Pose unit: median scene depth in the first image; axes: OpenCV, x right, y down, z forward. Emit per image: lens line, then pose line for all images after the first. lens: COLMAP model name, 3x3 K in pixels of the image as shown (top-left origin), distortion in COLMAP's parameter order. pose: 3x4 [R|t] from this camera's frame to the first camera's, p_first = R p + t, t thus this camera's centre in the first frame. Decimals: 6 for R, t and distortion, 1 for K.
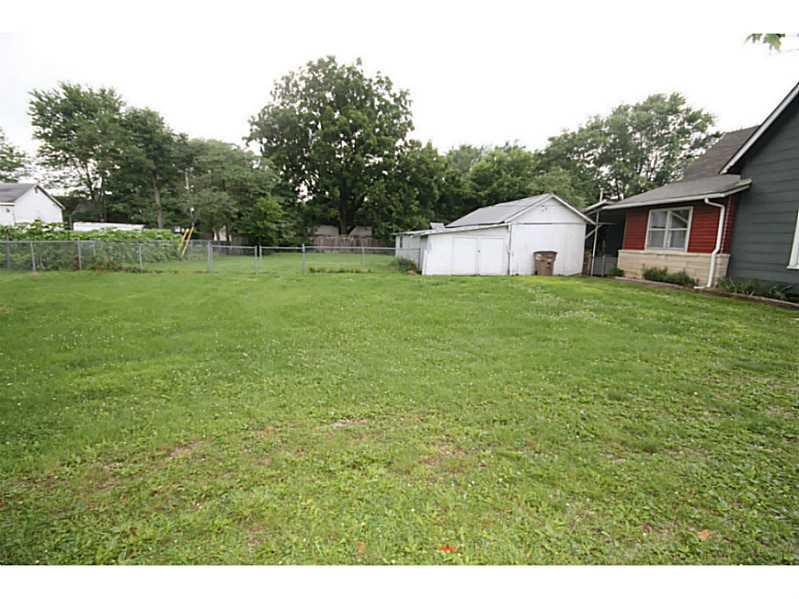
lens RADIAL K [[376.5, 0, 399.5], [0, 376.5, 299.5], [0, 0, 1]] dist [-0.001695, 0.001424]
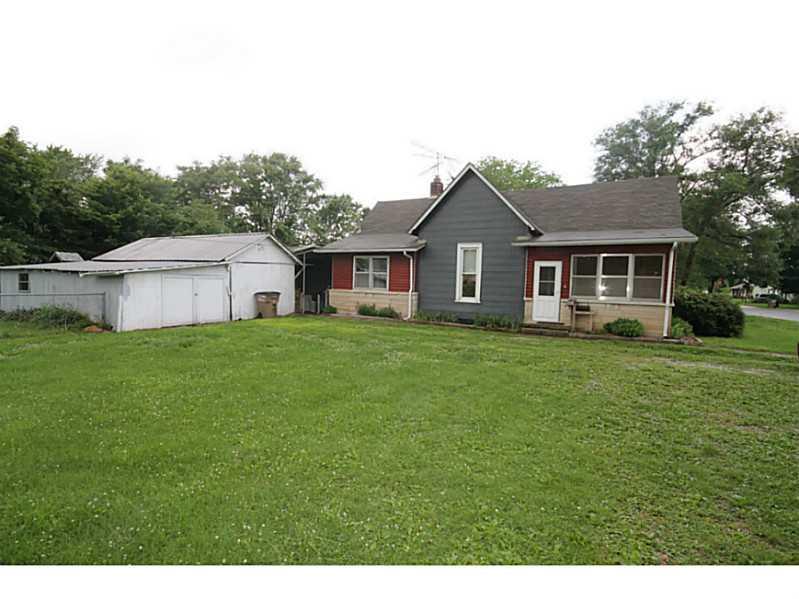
lens RADIAL K [[376.5, 0, 399.5], [0, 376.5, 299.5], [0, 0, 1]] dist [-0.001695, 0.001424]
pose [[0.583970, -0.043183, 0.810626, -0.185611], [0.113909, 0.993063, -0.029157, -0.043675], [-0.803744, 0.109365, 0.584838, 0.177313]]
